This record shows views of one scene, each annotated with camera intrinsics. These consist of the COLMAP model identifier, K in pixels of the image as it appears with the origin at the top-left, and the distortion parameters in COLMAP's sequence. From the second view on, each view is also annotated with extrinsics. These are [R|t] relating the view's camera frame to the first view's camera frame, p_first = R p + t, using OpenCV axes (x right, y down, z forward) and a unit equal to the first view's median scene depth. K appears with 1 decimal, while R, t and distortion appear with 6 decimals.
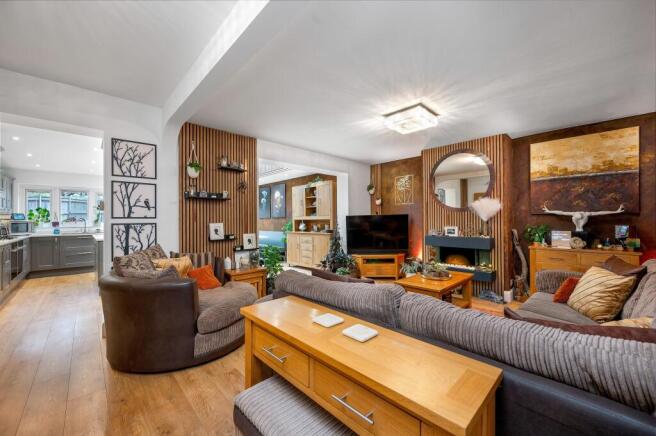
lens RADIAL K [[256.1, 0, 329.6], [0, 256.1, 218.1], [0, 0, 1]] dist [0.002725, 0.000125]
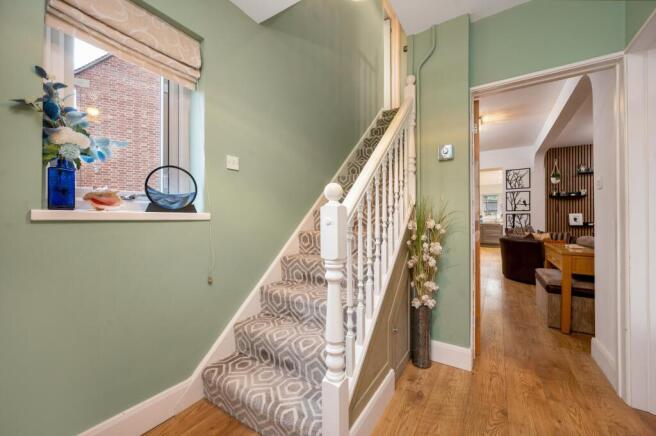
lens RADIAL K [[259.3, 0, 327.4], [0, 259.3, 216.3], [0, 0, 1]] dist [0.000484, 0.000073]
pose [[0.229095, -0.000154, -0.973404, 0.633757], [0.007403, 0.999971, 0.001584, 0.022424], [0.973376, -0.007569, 0.229089, -0.649178]]
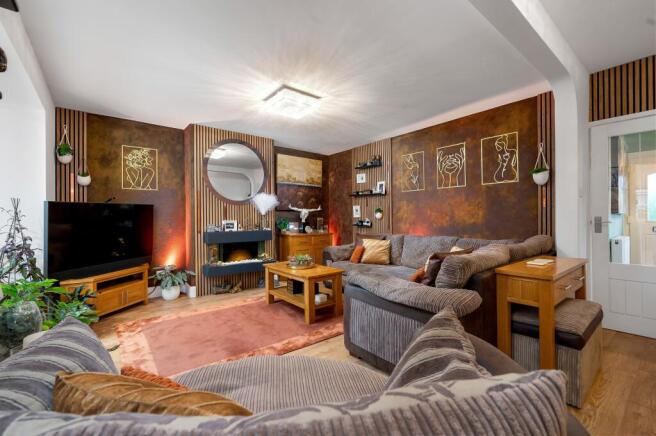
lens RADIAL K [[284.4, 0, 329.4], [0, 284.4, 217.7], [0, 0, 1]] dist [0.000159, -0.000063]
pose [[0.098861, 0.006363, 0.995081, -0.702053], [-0.003169, 0.999976, -0.006080, 0.039071], [-0.995096, -0.002552, 0.098879, 0.765322]]
